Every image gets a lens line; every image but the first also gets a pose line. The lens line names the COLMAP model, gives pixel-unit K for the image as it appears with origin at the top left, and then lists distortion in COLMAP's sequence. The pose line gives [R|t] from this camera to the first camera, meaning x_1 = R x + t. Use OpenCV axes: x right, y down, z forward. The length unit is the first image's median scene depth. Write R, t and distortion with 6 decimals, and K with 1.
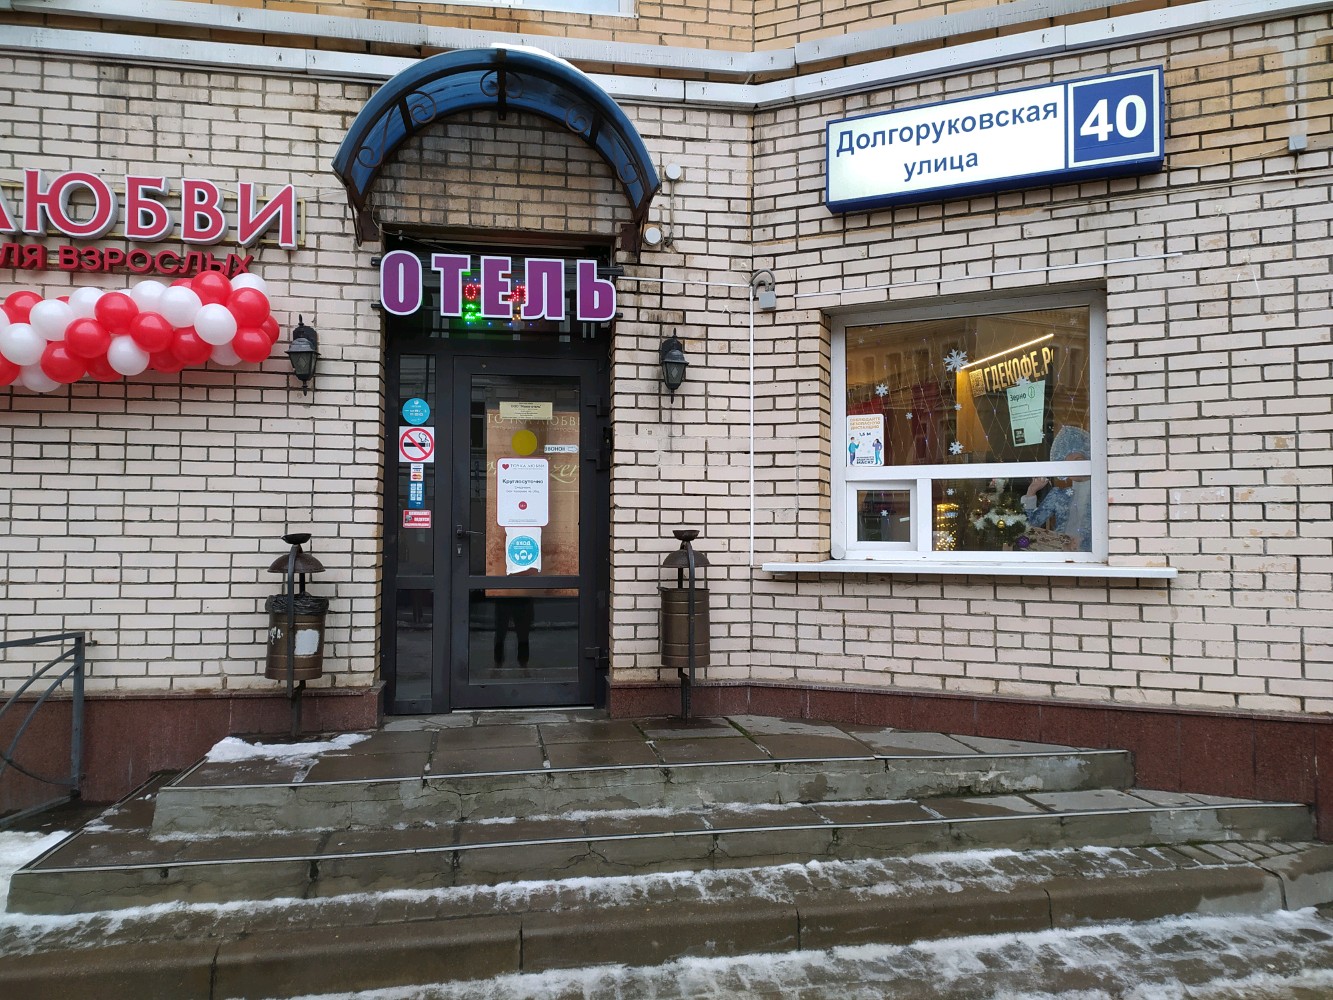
lens RADIAL K [[1005.5, 0, 664.9], [0, 1005.5, 507.9], [0, 0, 1]] dist [0.020183, -0.007769]
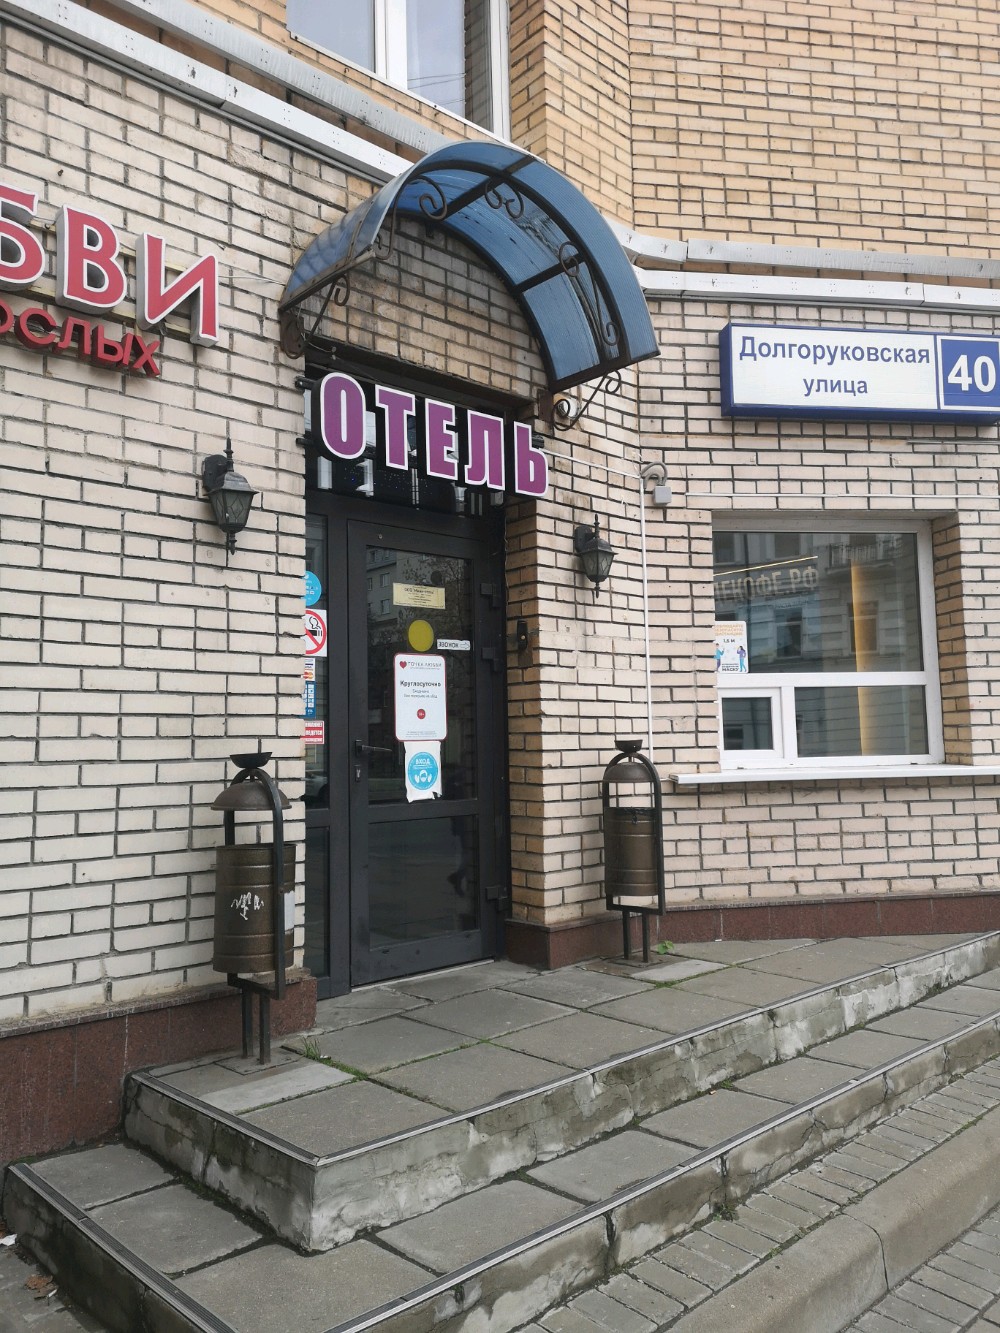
lens RADIAL K [[1035.6, 0, 499.8], [0, 1035.6, 663.1], [0, 0, 1]] dist [0.013980, 0.002601]
pose [[0.833747, 0.025588, 0.551554, -0.582696], [0.010317, 0.998029, -0.061895, 0.009430], [-0.552051, 0.057295, 0.831840, 0.301386]]
